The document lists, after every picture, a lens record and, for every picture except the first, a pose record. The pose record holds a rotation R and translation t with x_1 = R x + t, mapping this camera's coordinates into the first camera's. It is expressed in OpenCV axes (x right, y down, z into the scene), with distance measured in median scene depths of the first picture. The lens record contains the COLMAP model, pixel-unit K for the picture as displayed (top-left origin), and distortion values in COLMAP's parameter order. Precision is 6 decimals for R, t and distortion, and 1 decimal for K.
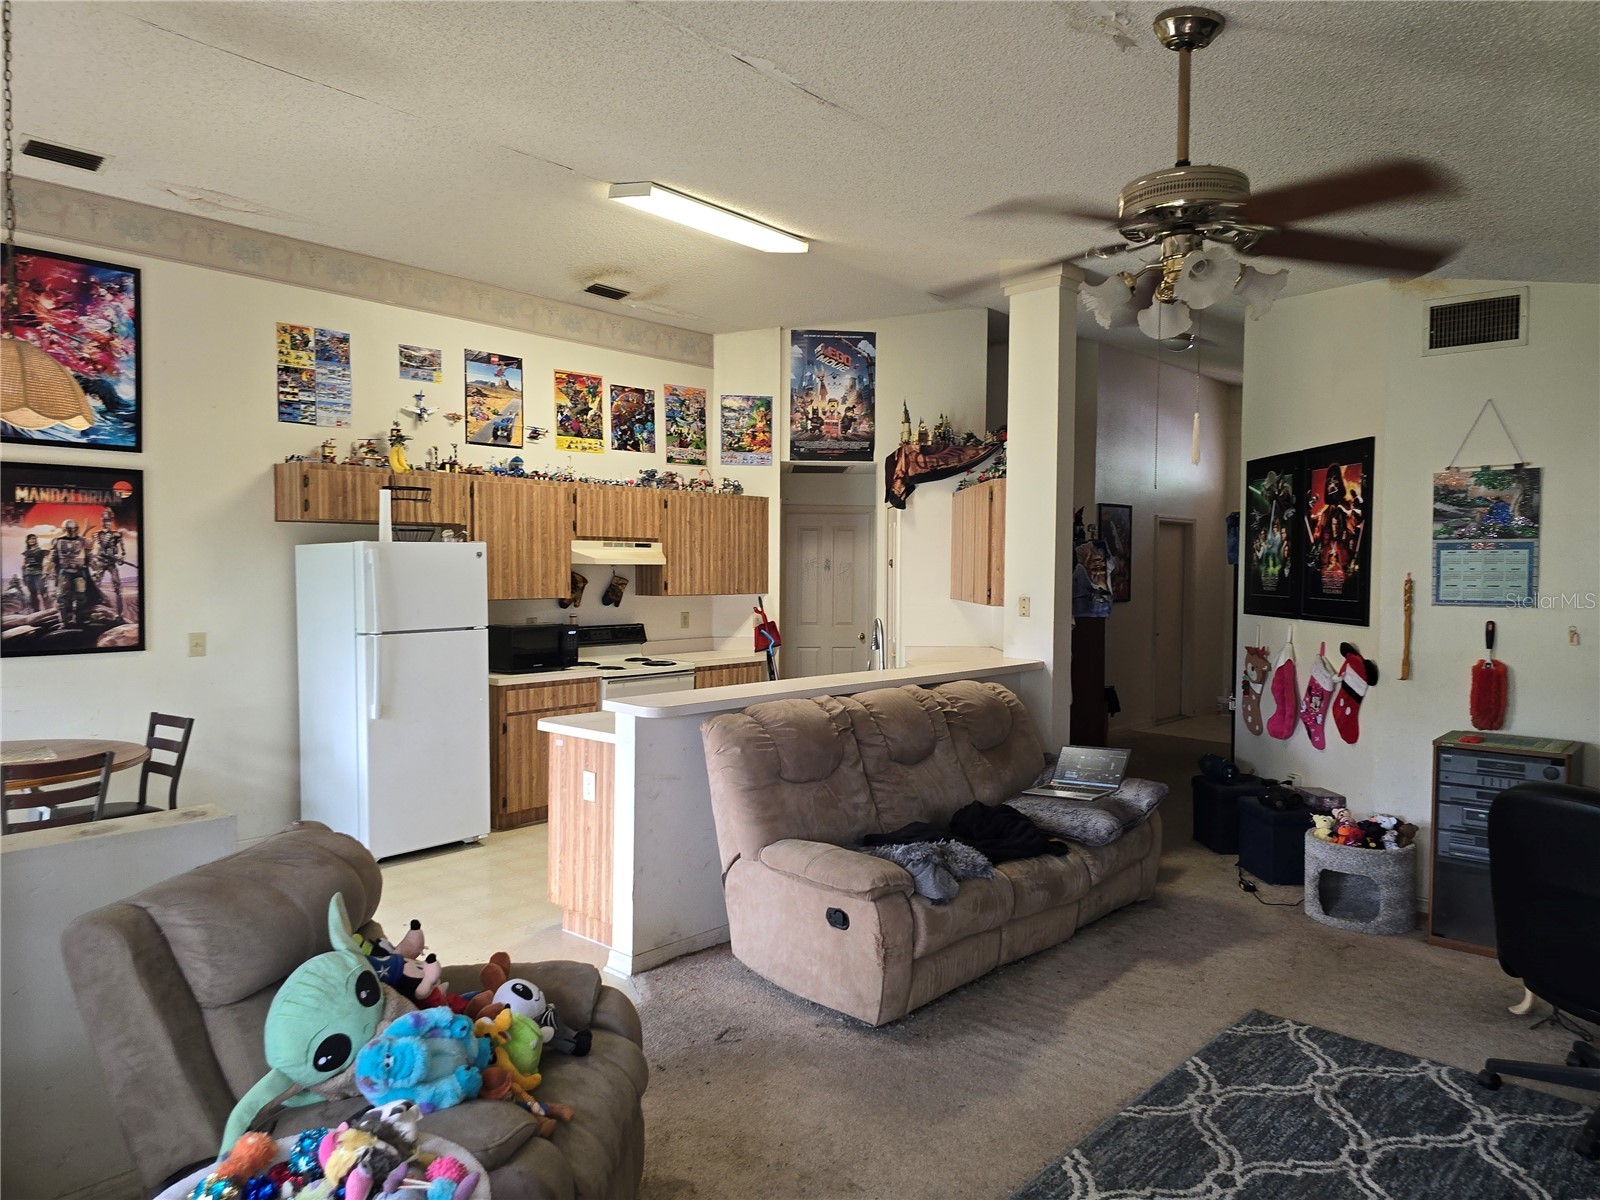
lens RADIAL K [[1083.8, 0, 810.9], [0, 1083.8, 619.0], [0, 0, 1]] dist [0.050668, -0.044582]
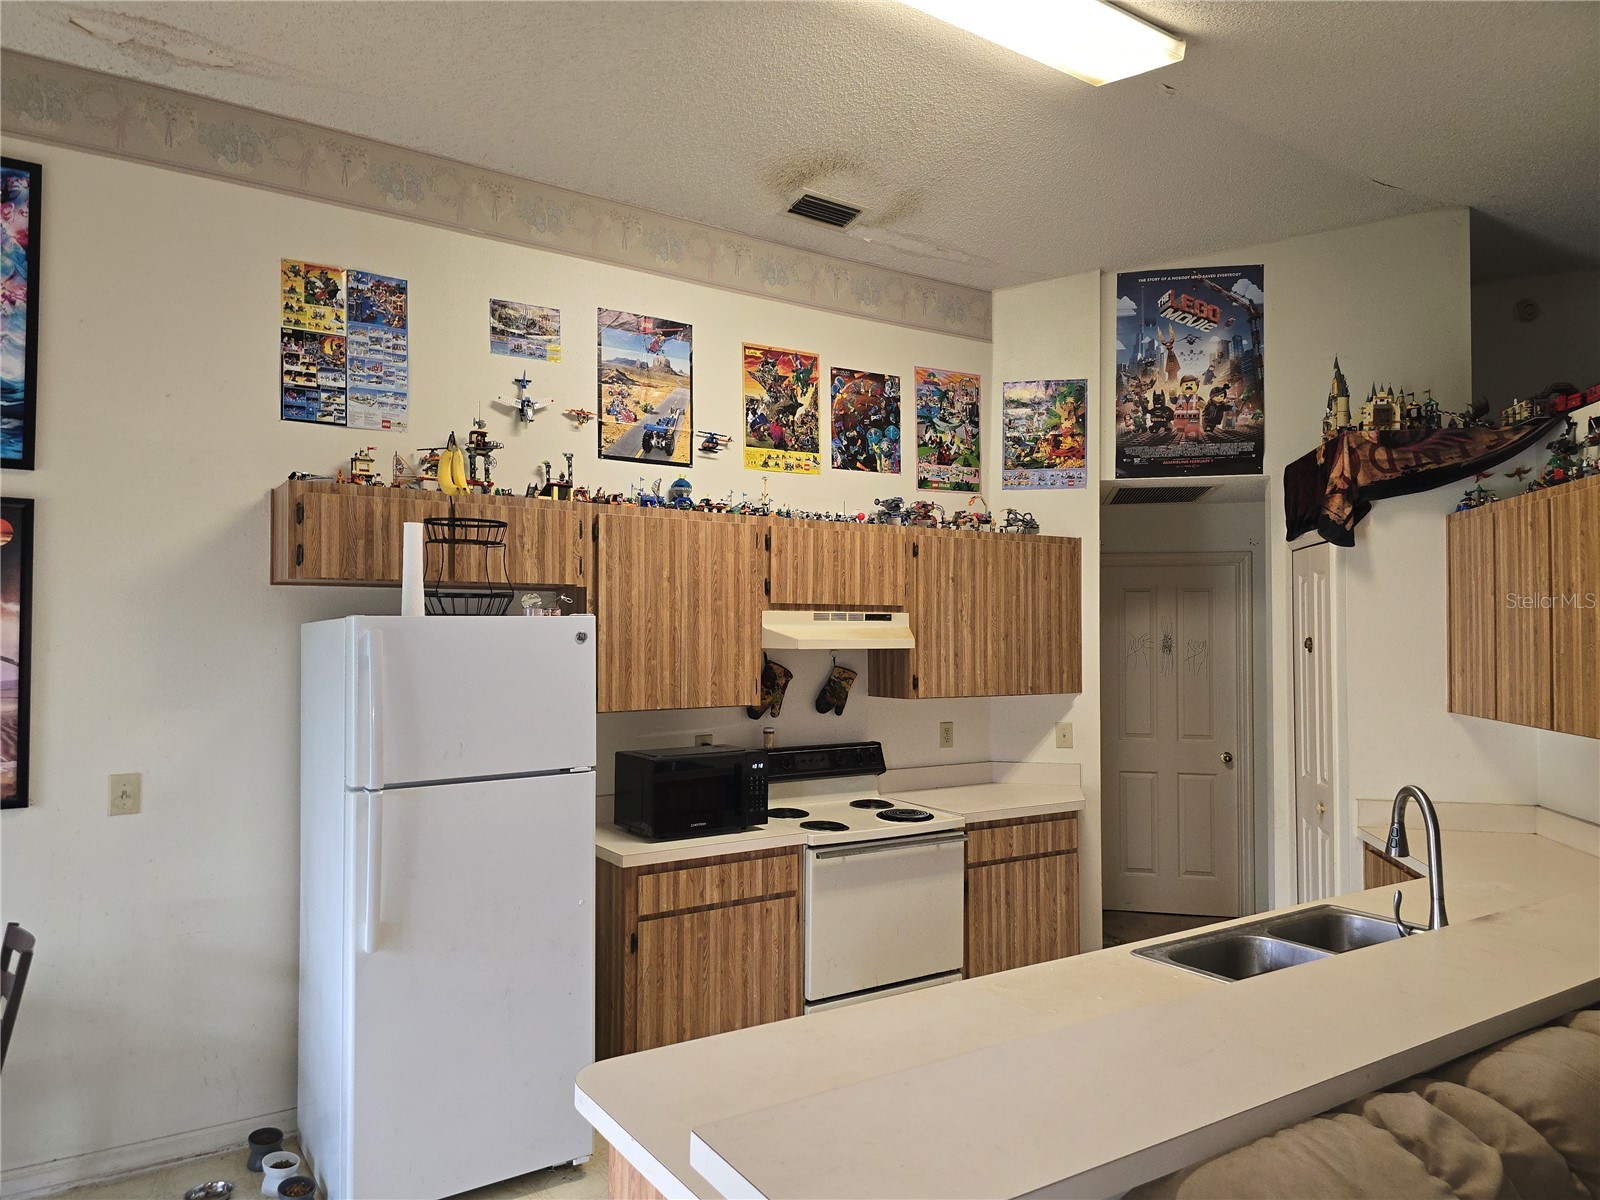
lens RADIAL K [[1083.8, 0, 810.9], [0, 1083.8, 619.0], [0, 0, 1]] dist [0.050668, -0.044582]
pose [[0.972868, -0.008642, -0.231199, -0.052454], [-0.006481, 0.997892, -0.064573, -0.028113], [0.231270, 0.064319, 0.970761, 0.409896]]
